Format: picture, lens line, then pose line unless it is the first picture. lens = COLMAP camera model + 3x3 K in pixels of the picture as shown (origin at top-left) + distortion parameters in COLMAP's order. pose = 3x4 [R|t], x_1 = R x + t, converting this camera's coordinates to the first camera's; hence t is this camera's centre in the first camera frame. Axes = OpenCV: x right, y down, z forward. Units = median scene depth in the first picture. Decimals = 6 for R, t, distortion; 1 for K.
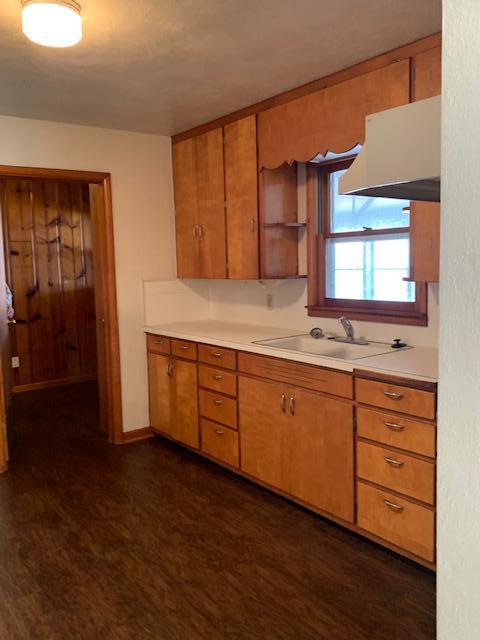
lens RADIAL K [[537.0, 0, 245.2], [0, 537.0, 318.6], [0, 0, 1]] dist [-0.006064, -0.089905]
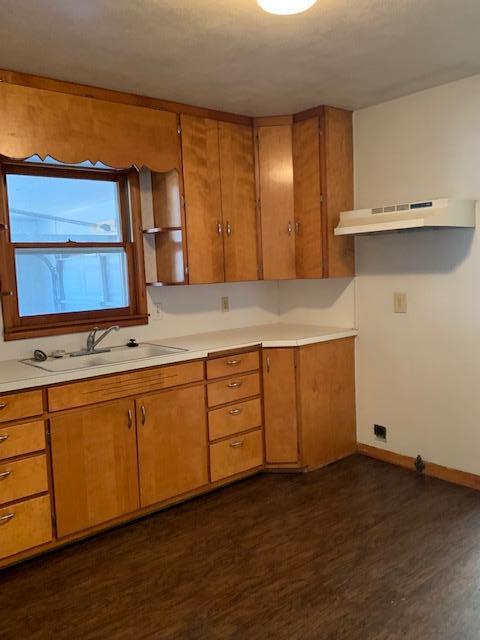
lens RADIAL K [[537.0, 0, 245.2], [0, 537.0, 318.6], [0, 0, 1]] dist [-0.006064, -0.089905]
pose [[-0.054494, -0.077999, 0.995463, -0.962098], [0.148957, 0.985154, 0.085346, -0.074182], [-0.987341, 0.152932, -0.042066, 0.889581]]
